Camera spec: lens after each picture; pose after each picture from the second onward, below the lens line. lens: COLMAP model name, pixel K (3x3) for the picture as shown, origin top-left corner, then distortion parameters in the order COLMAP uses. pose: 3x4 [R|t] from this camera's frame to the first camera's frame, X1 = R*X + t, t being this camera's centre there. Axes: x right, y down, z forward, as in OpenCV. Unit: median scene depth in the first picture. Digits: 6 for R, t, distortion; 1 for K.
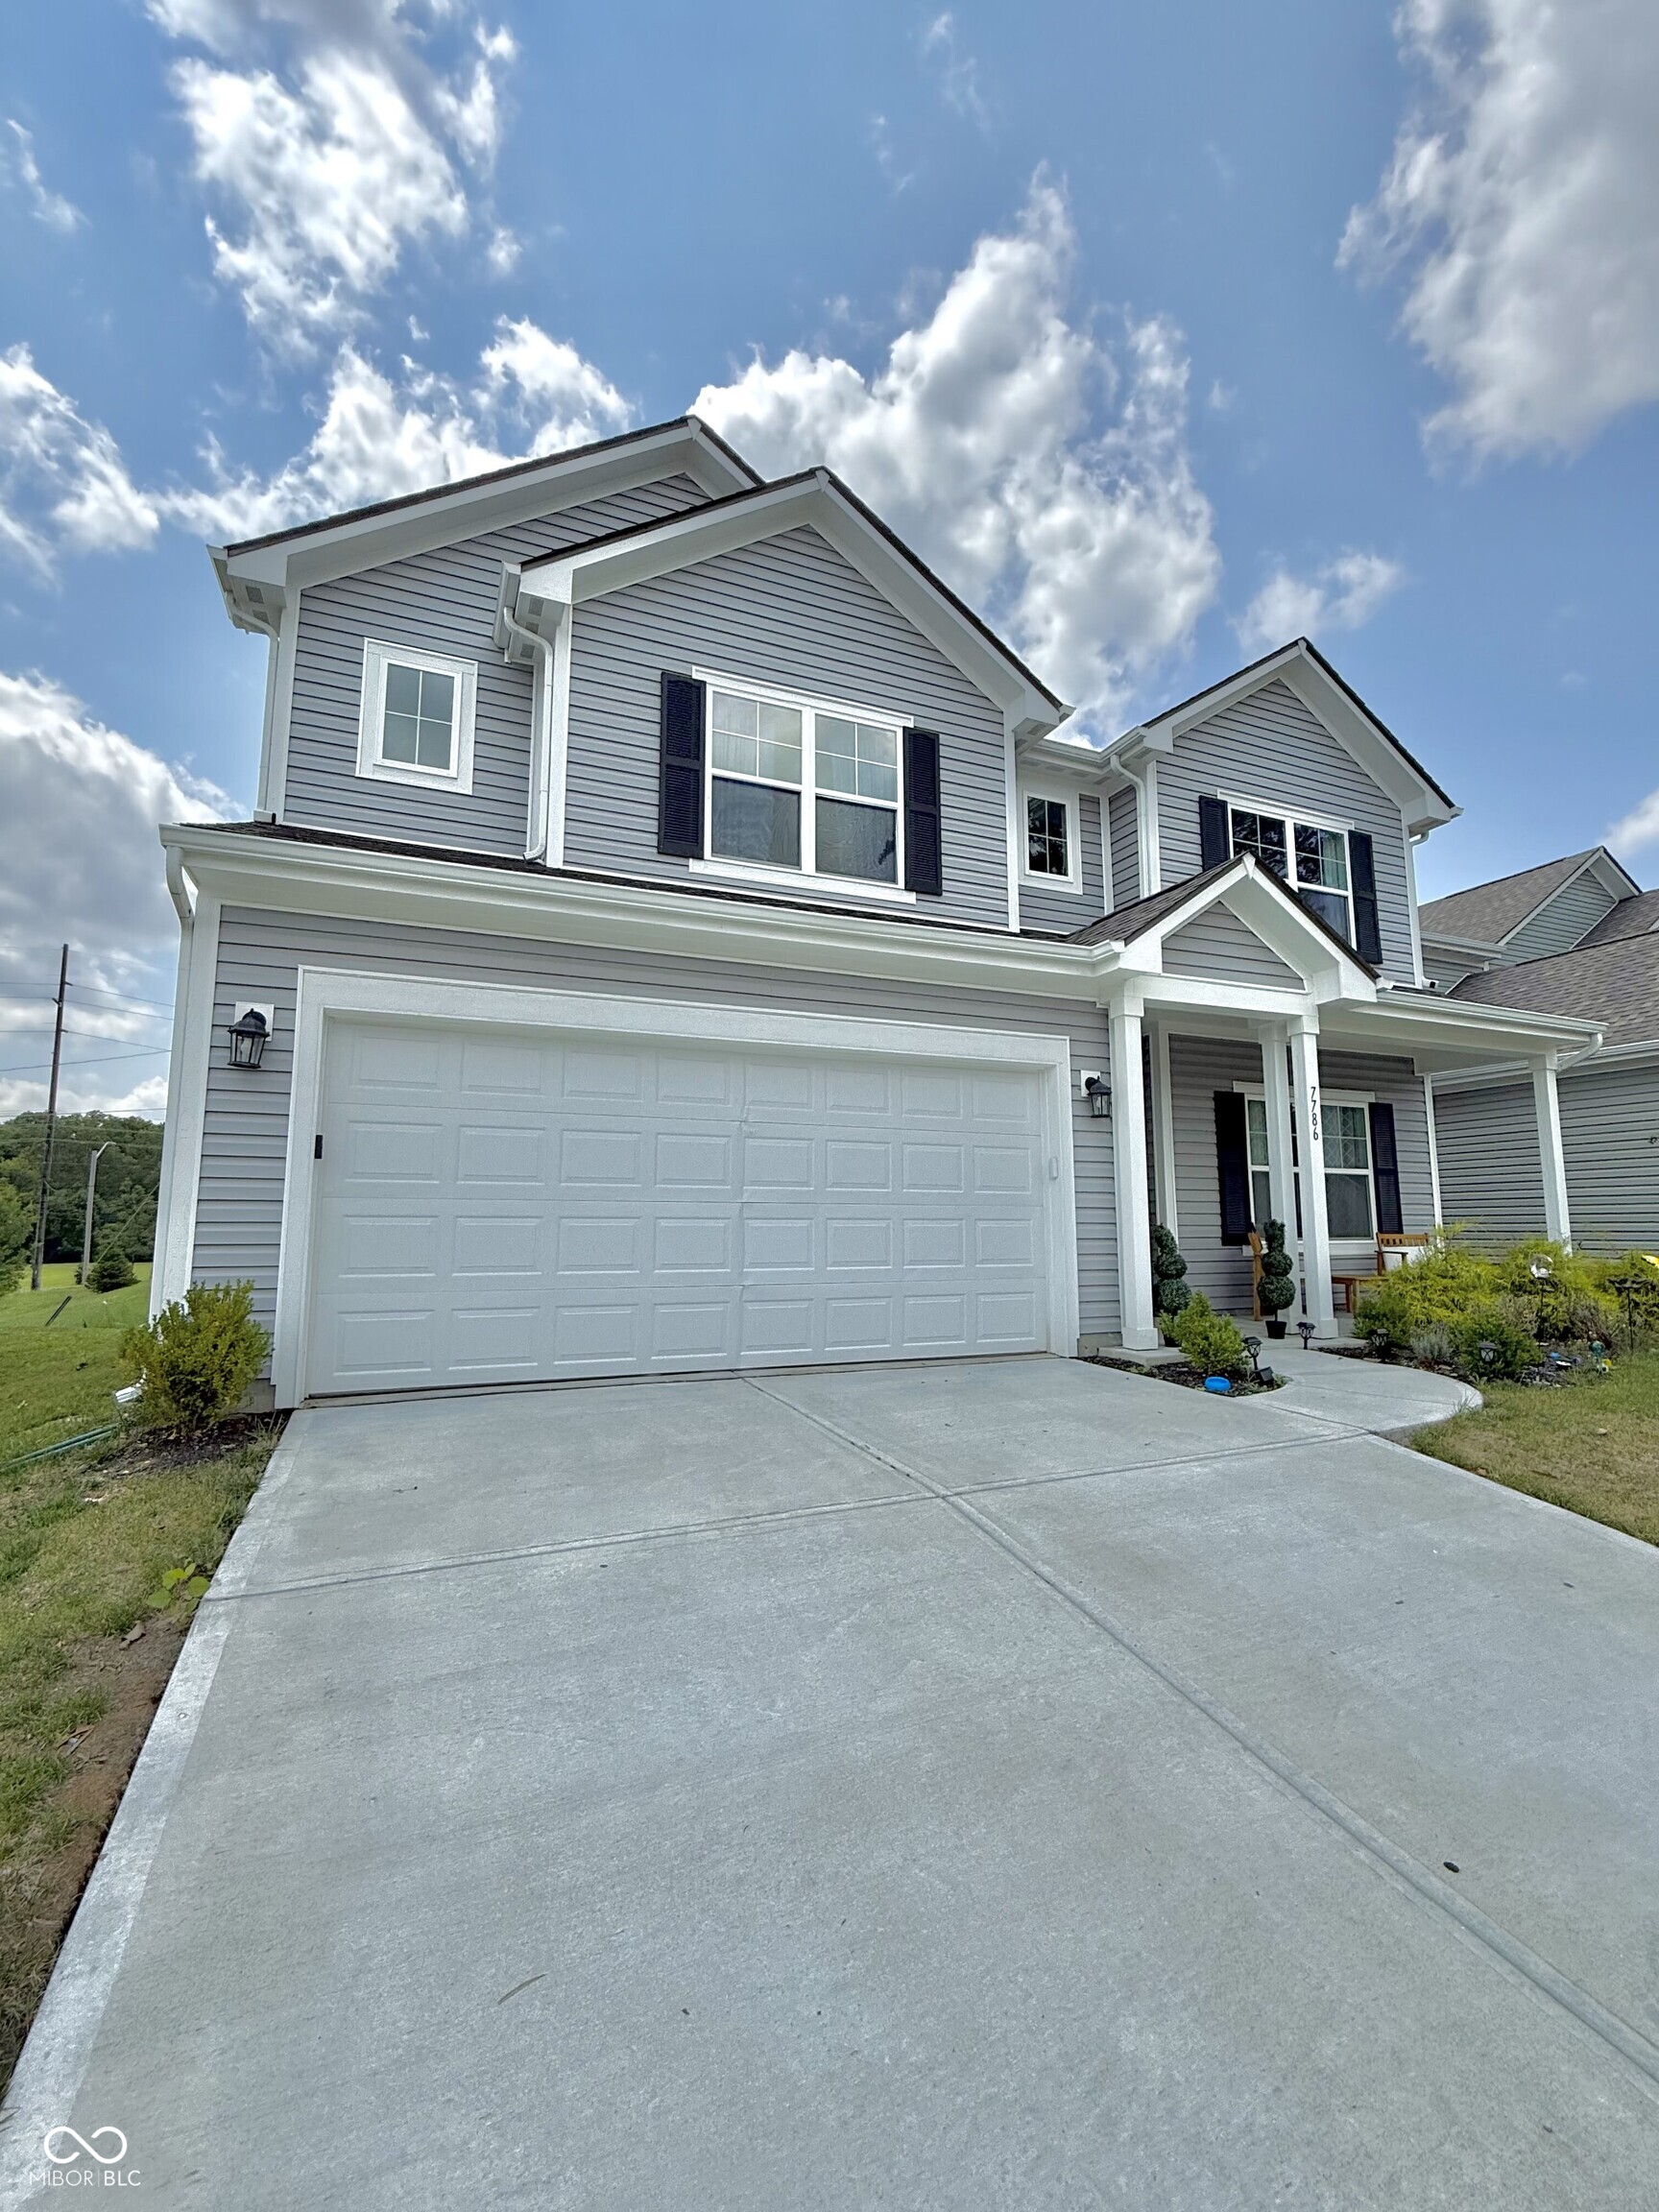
lens RADIAL K [[982.7, 0, 845.5], [0, 982.7, 1107.6], [0, 0, 1]] dist [-0.002720, -0.002067]
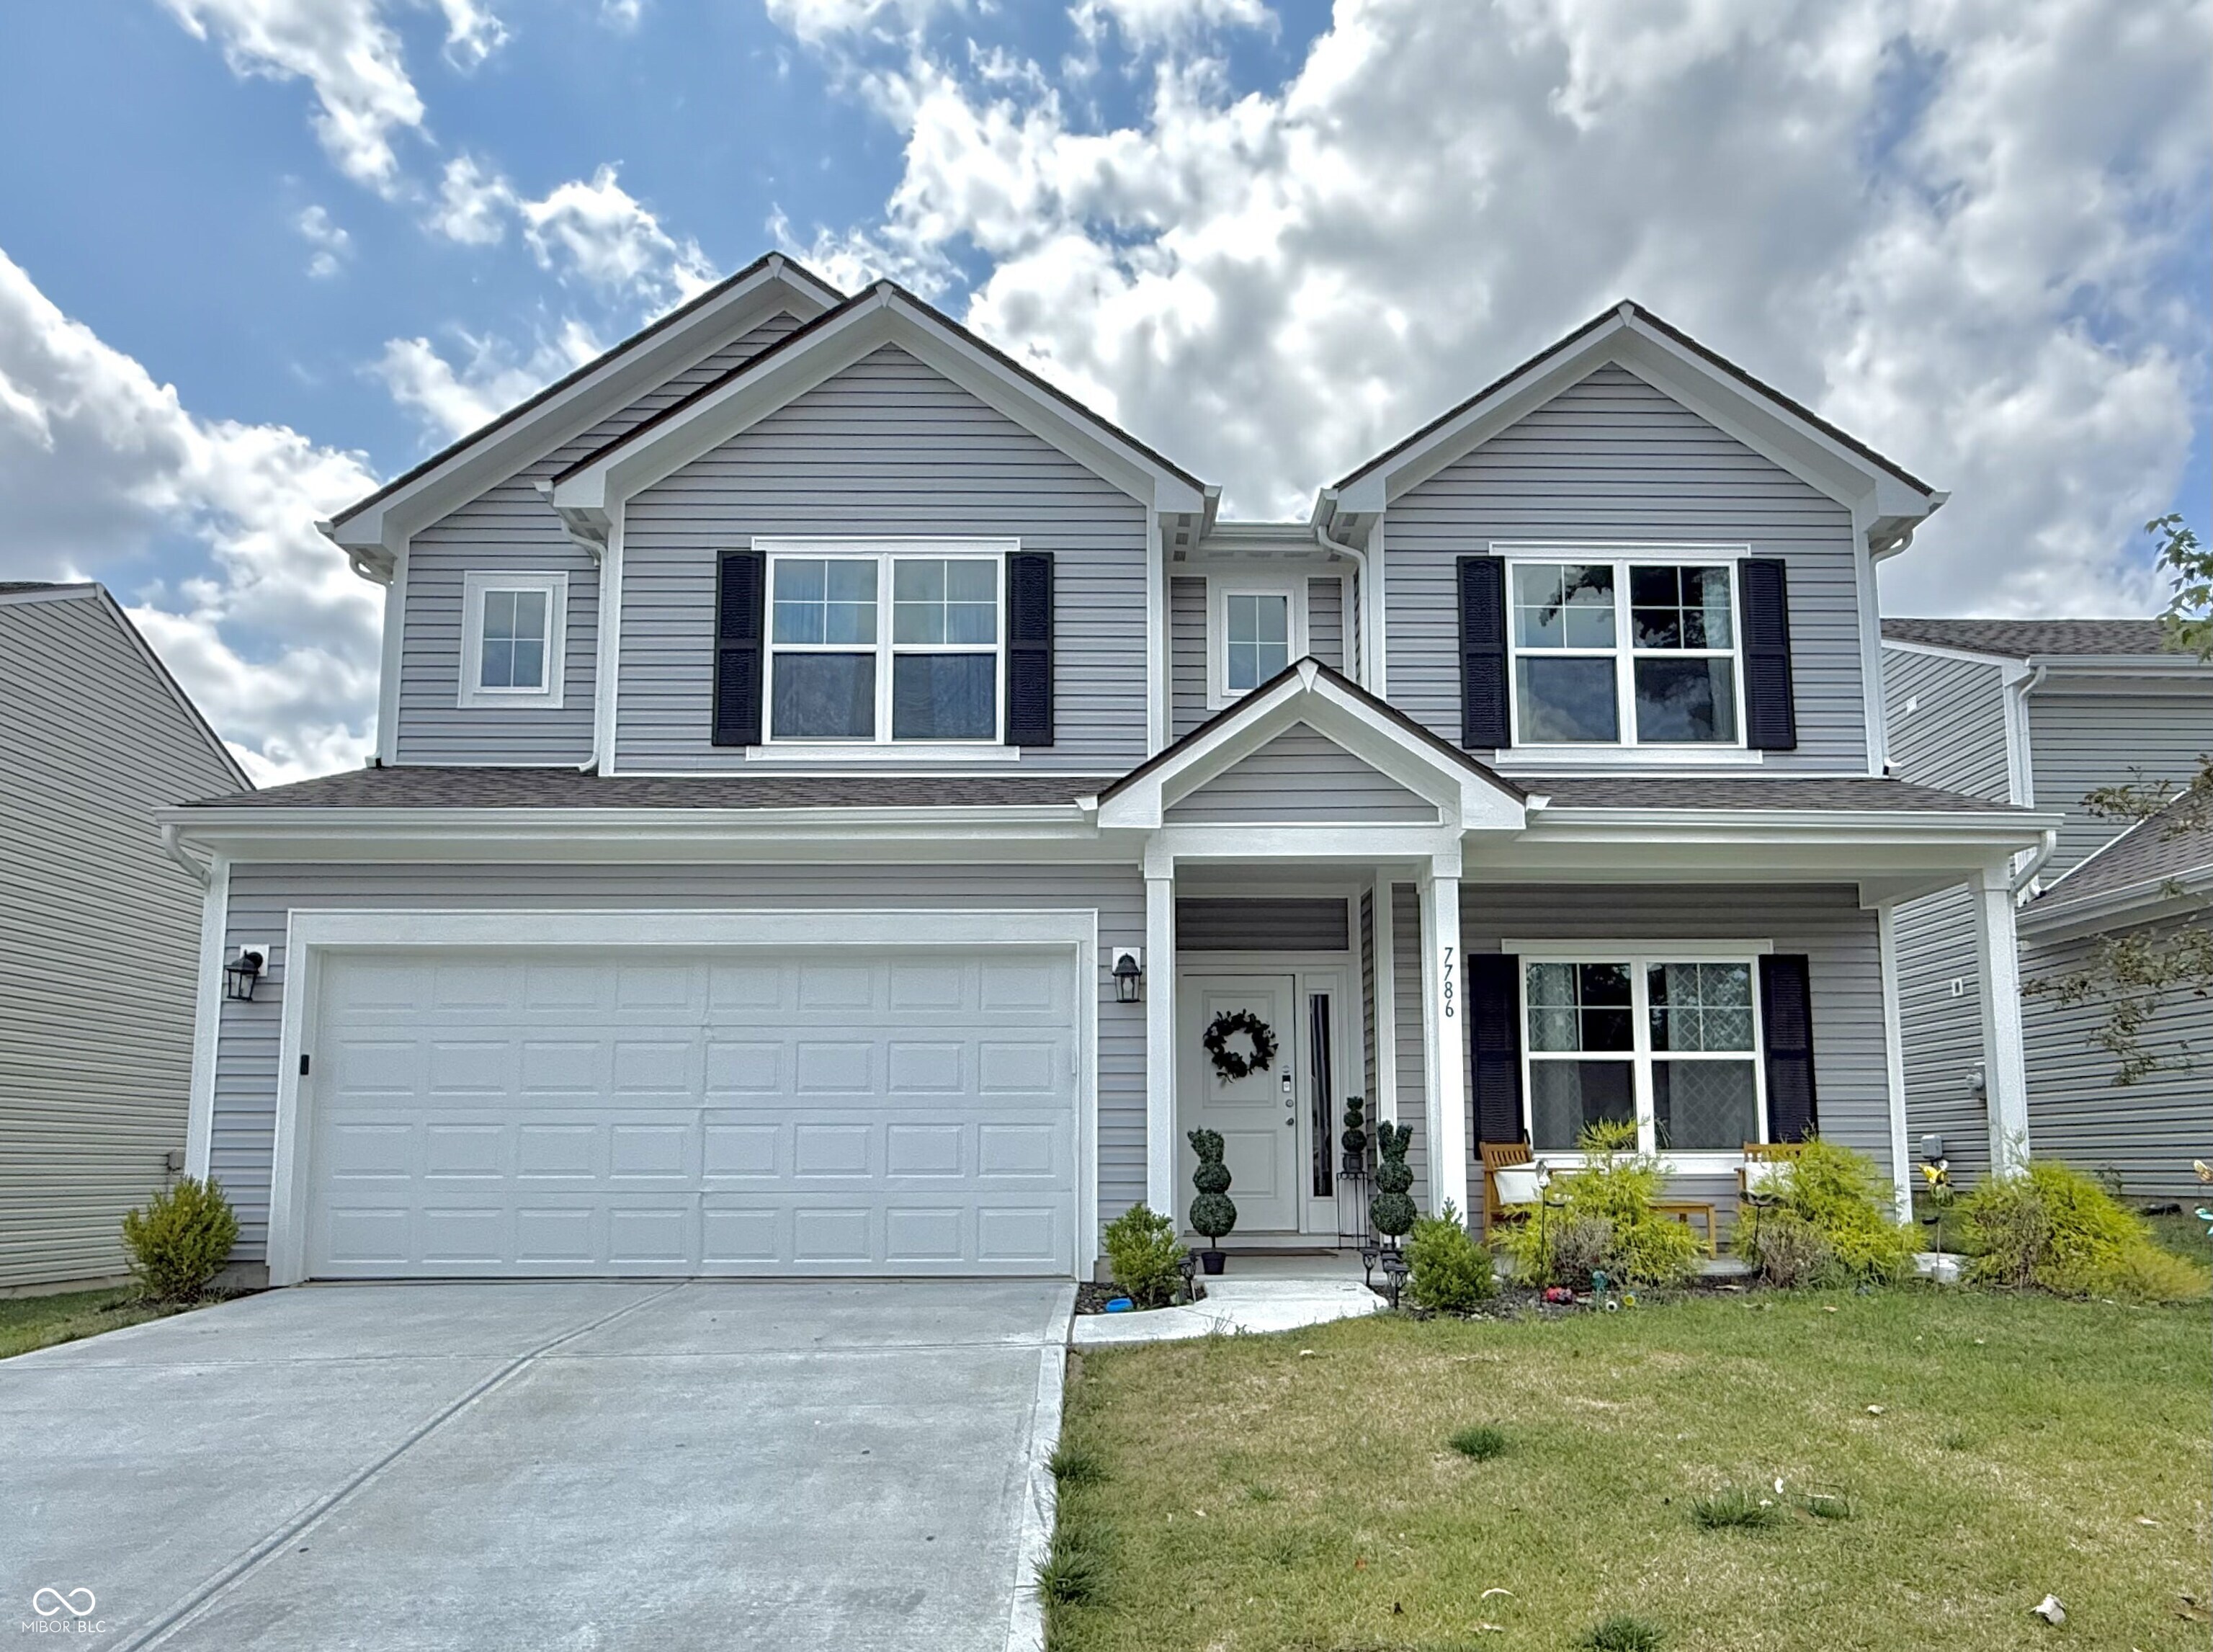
lens RADIAL K [[1396.7, 0, 1132.5], [0, 1396.7, 1025.0], [0, 0, 1]] dist [-0.006959, 0.002636]
pose [[0.923701, -0.040733, -0.380943, 0.671016], [0.049068, 0.998721, 0.012189, 0.013902], [0.379959, -0.029951, 0.924518, -0.099647]]
